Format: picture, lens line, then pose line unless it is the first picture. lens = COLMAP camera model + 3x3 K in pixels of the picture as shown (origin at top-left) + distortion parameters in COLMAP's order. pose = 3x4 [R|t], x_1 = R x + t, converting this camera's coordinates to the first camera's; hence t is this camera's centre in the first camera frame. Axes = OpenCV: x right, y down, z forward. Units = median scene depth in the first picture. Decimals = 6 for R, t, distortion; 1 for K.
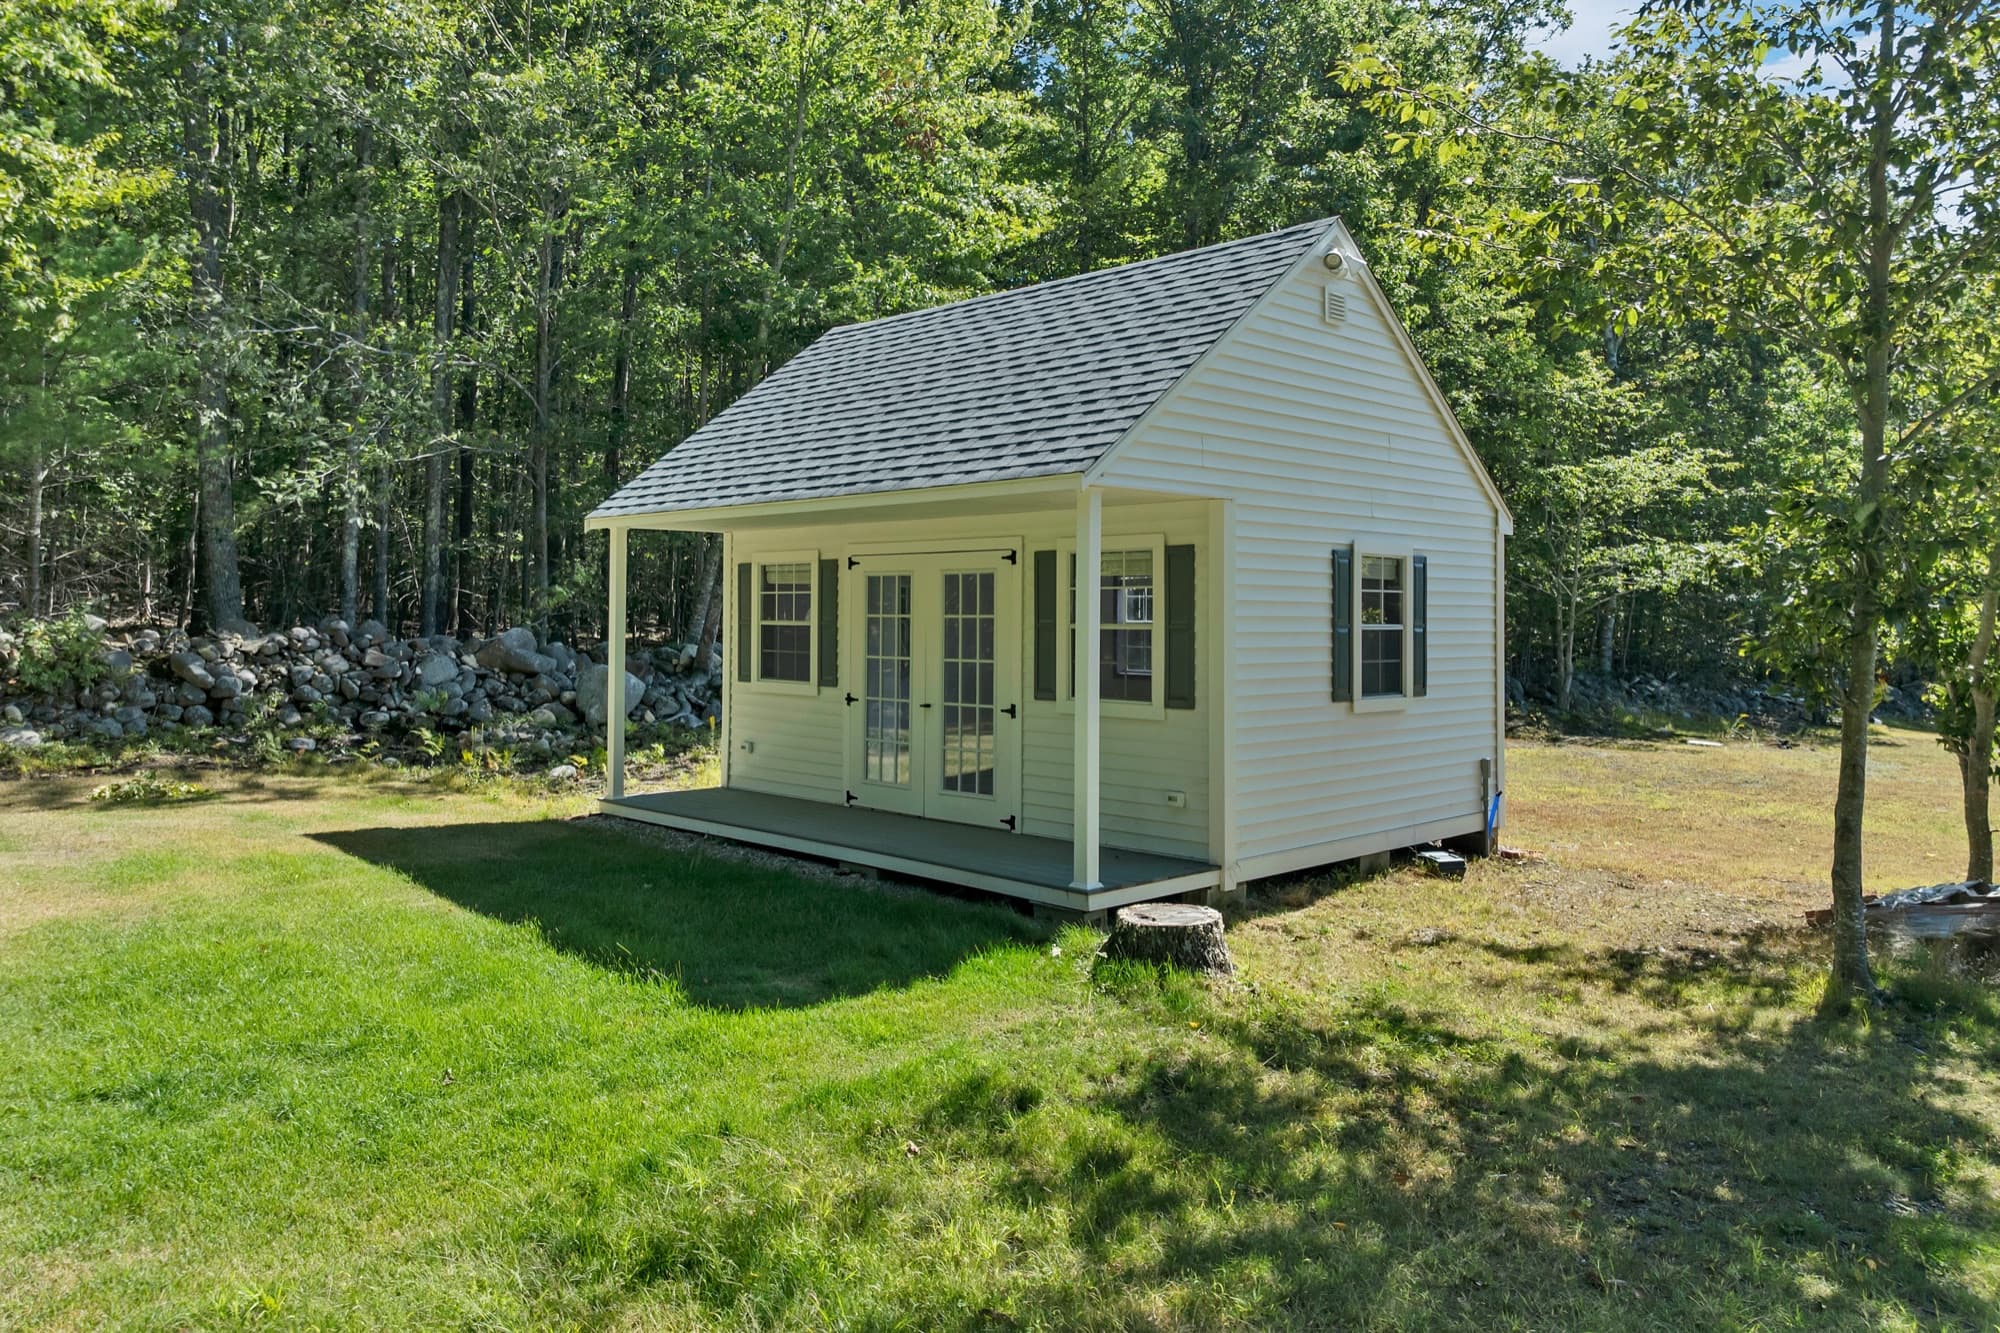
lens RADIAL K [[1432.7, 0, 997.4], [0, 1432.7, 662.3], [0, 0, 1]] dist [-0.033135, 0.010572]
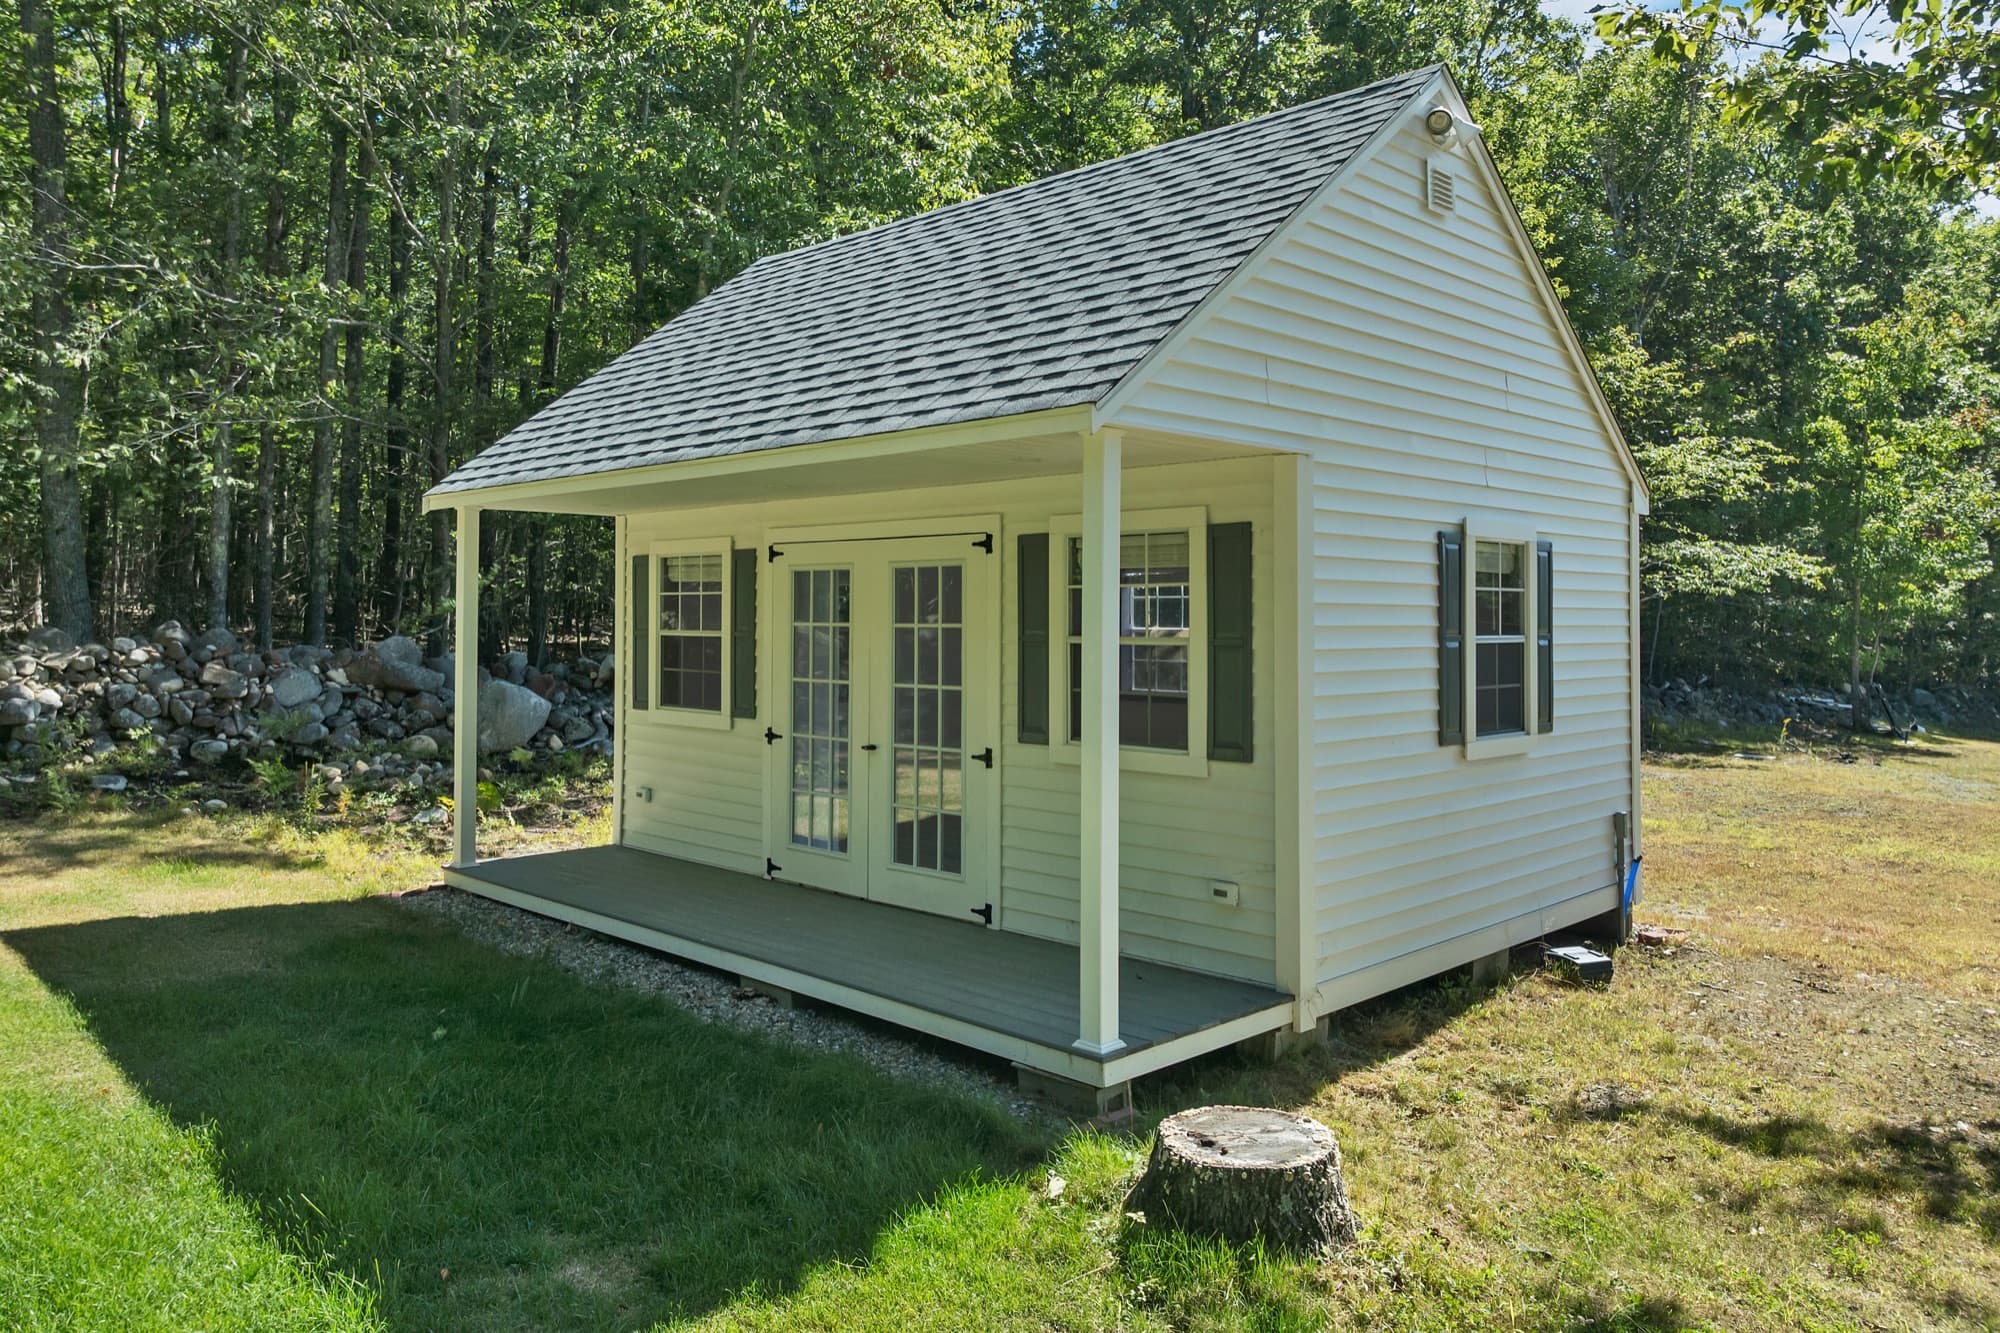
lens RADIAL K [[1432.7, 0, 1001.7], [0, 1432.7, 657.3], [0, 0, 1]] dist [-0.033135, 0.010572]
pose [[0.999885, -0.002547, 0.014941, 0.007009], [0.002604, 0.999990, -0.003754, -0.013535], [-0.014931, 0.003792, 0.999881, 0.284700]]
